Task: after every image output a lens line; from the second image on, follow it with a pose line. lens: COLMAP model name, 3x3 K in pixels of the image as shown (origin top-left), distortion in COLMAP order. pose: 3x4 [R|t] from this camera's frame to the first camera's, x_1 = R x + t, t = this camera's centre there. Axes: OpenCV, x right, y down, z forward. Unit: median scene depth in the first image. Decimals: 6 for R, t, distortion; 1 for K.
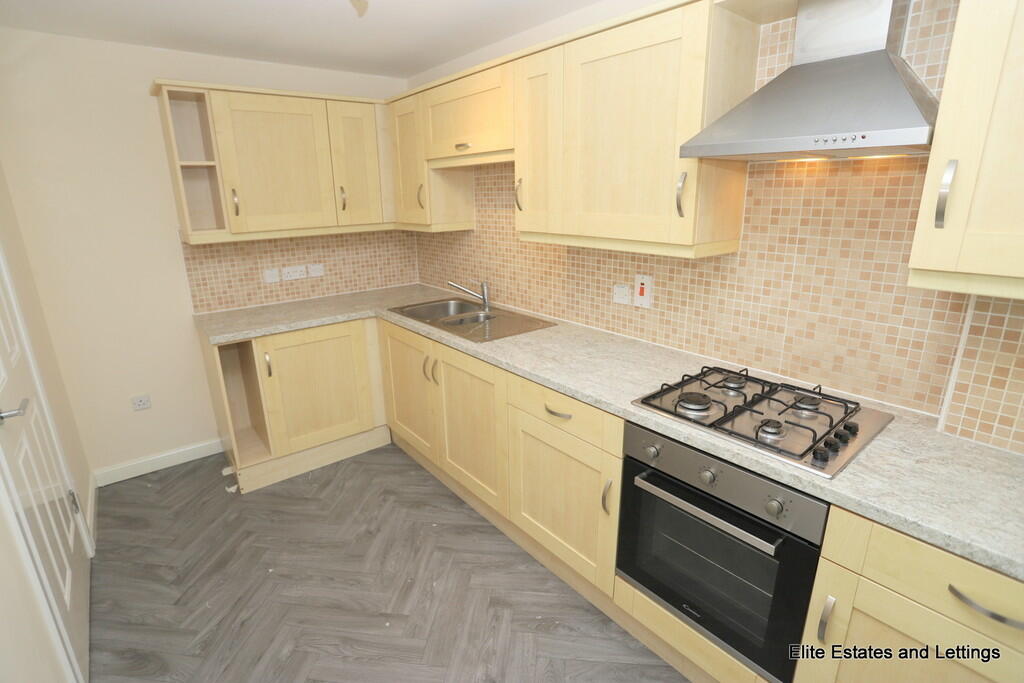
lens RADIAL K [[494.1, 0, 504.4], [0, 494.1, 340.0], [0, 0, 1]] dist [-0.048023, 0.006835]
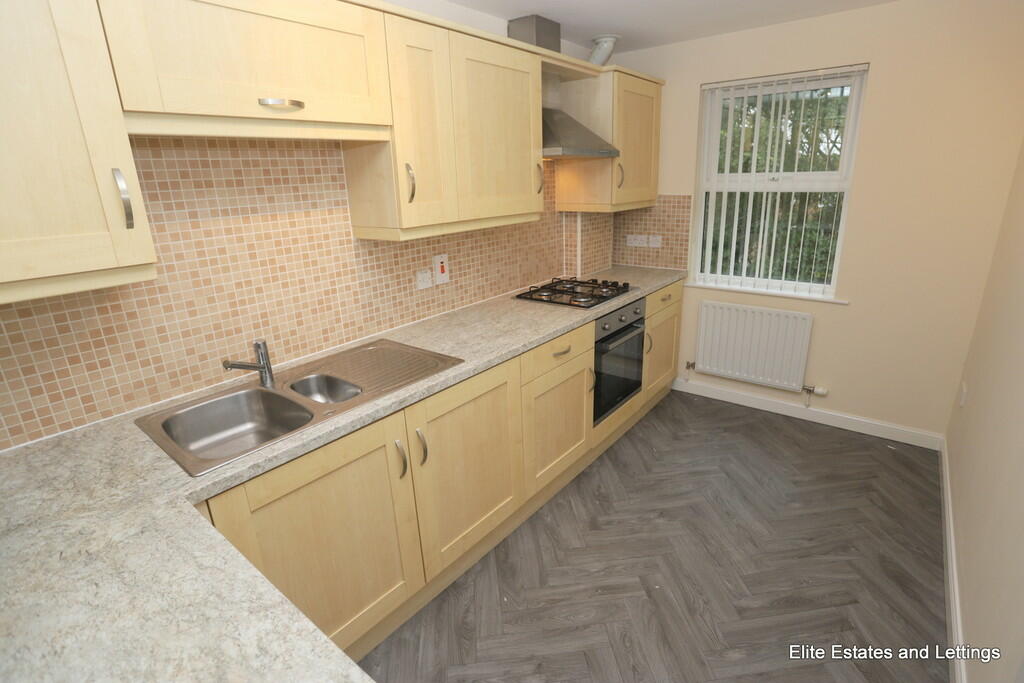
lens RADIAL K [[494.1, 0, 503.7], [0, 494.1, 345.1], [0, 0, 1]] dist [-0.048023, 0.006835]
pose [[-0.207254, -0.294257, 0.932984, -0.800013], [0.318254, 0.881535, 0.348728, -0.276347], [-0.925073, 0.369201, -0.089053, 0.969100]]
